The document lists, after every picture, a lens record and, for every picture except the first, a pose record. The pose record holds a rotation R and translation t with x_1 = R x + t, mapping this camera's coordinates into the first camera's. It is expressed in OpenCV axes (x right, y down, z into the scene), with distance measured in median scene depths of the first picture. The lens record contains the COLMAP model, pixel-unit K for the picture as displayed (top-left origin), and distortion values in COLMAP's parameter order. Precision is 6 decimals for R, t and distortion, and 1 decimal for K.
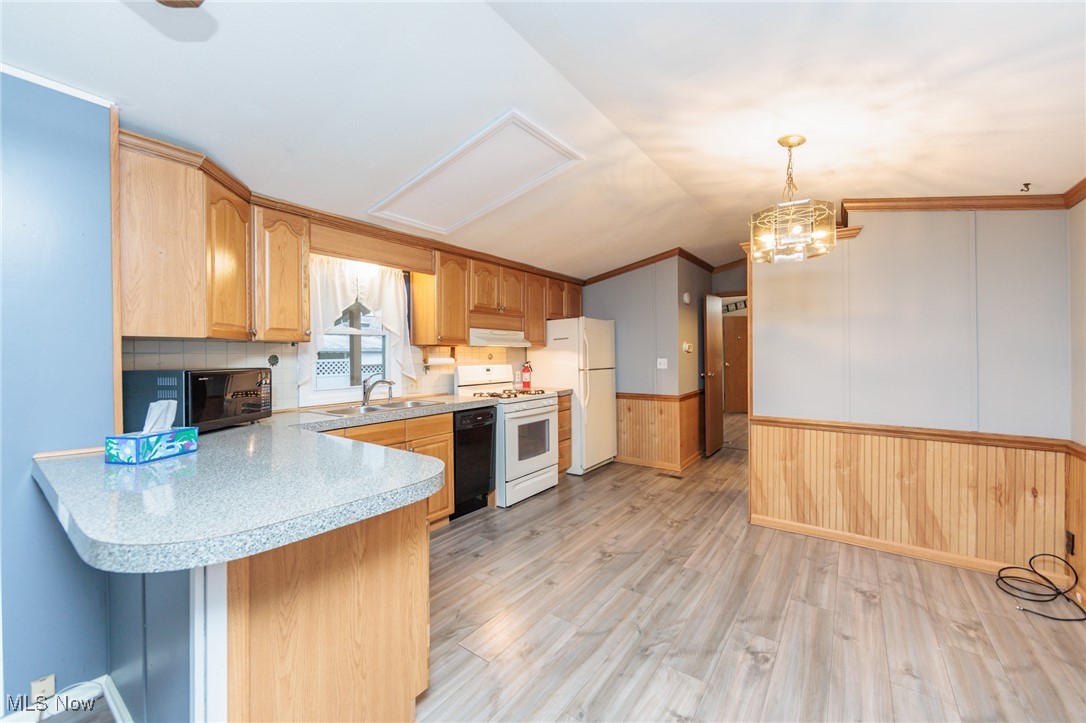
lens RADIAL K [[424.0, 0, 543.3], [0, 424.0, 355.6], [0, 0, 1]] dist [-0.001063, -0.000263]
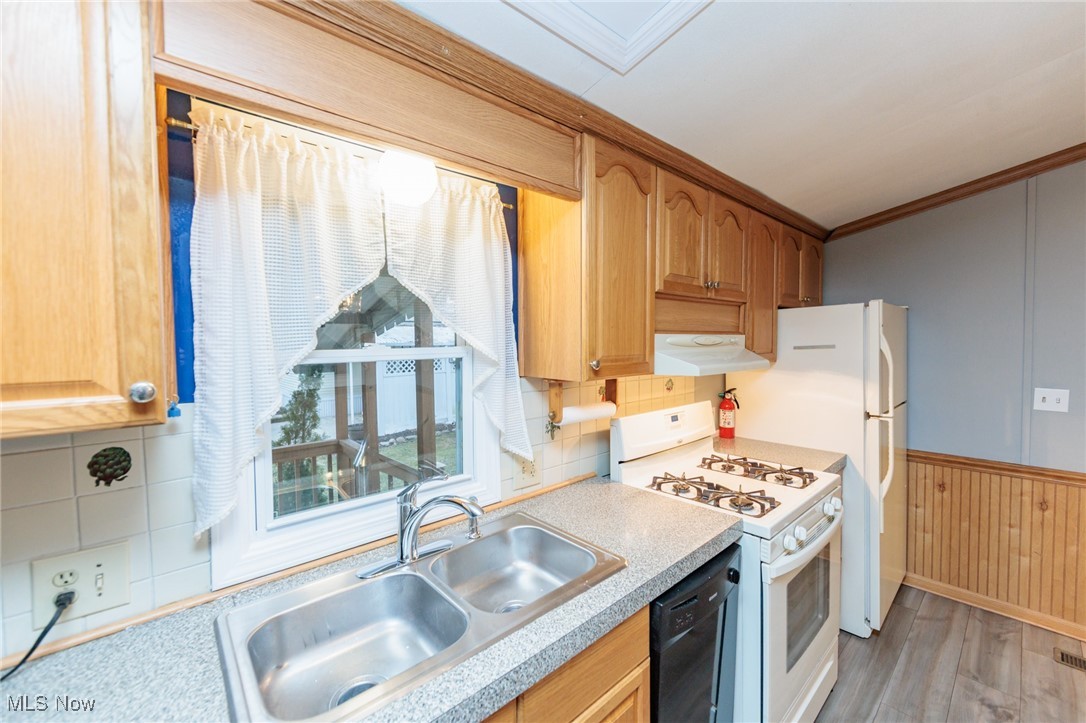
lens RADIAL K [[424.0, 0, 543.3], [0, 424.0, 355.6], [0, 0, 1]] dist [-0.001063, -0.000263]
pose [[0.977758, 0.002770, -0.209718, -0.191473], [0.004550, 0.999397, 0.034415, -0.058232], [0.209687, -0.034604, 0.977156, 0.562957]]
